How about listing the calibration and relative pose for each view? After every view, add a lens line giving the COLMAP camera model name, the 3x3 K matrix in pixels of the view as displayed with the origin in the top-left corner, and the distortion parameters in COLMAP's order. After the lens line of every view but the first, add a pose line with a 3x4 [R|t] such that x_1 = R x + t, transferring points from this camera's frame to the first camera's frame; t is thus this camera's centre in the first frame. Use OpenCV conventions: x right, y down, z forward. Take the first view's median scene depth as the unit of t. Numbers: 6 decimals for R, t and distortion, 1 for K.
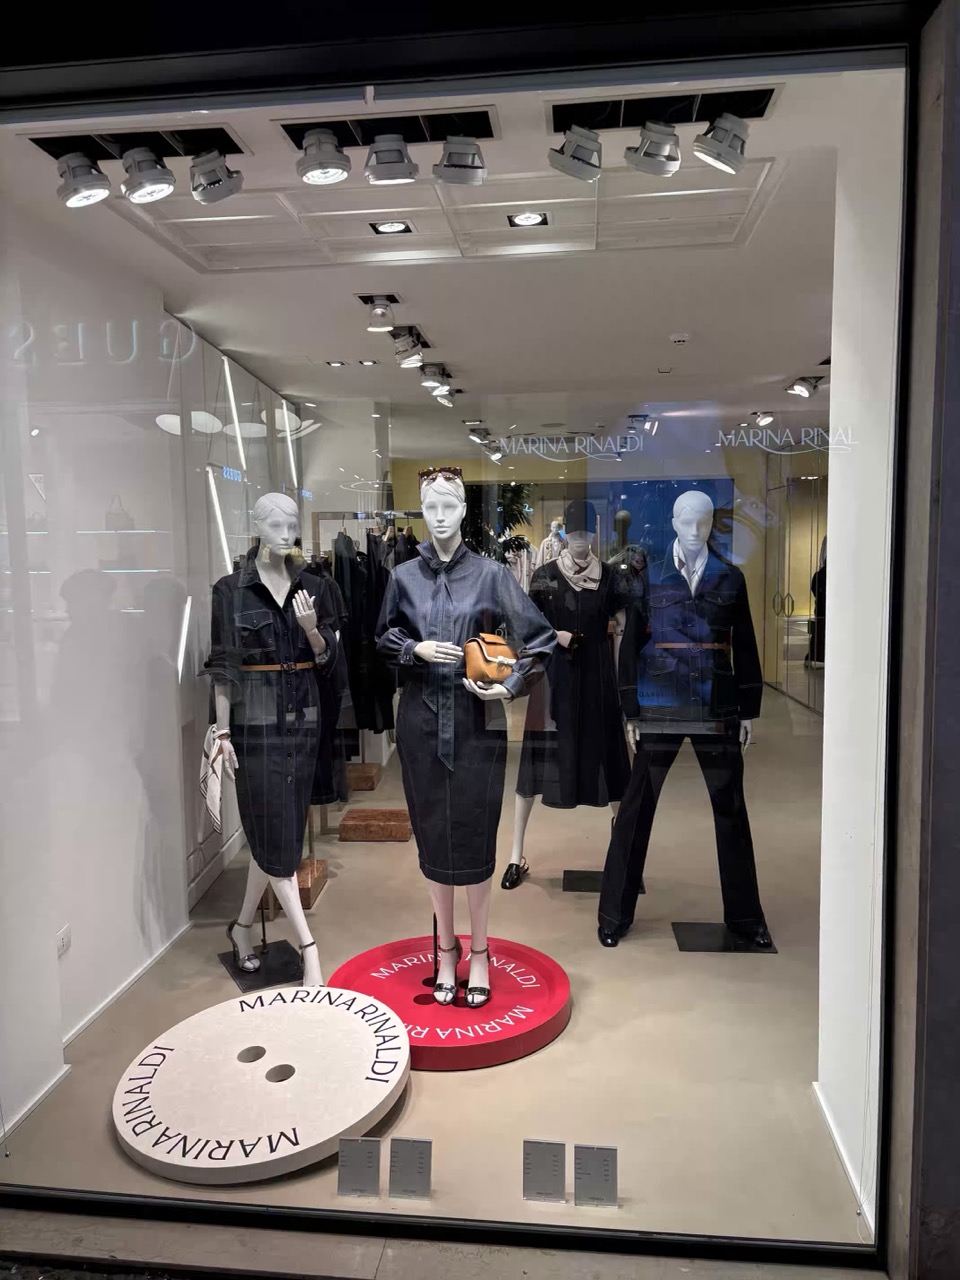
lens RADIAL K [[972.5, 0, 470.9], [0, 972.5, 648.4], [0, 0, 1]] dist [0.049174, -0.056860]
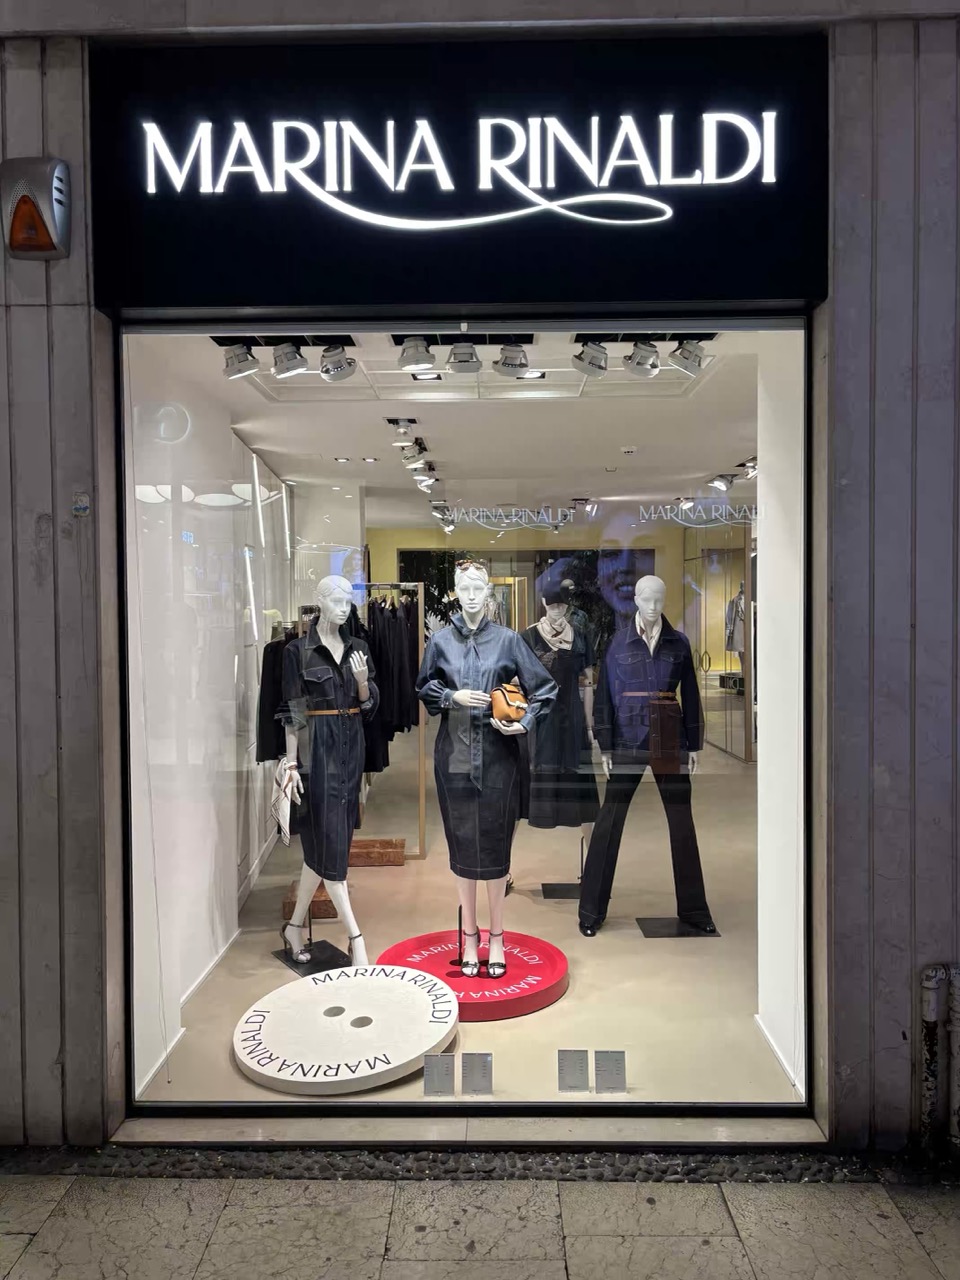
lens RADIAL K [[972.5, 0, 485.5], [0, 972.5, 639.9], [0, 0, 1]] dist [0.049174, -0.056860]
pose [[0.994672, 0.001624, 0.103077, -0.140069], [0.005219, 0.997800, -0.066090, 0.010911], [-0.102957, 0.066275, 0.992475, -0.291848]]
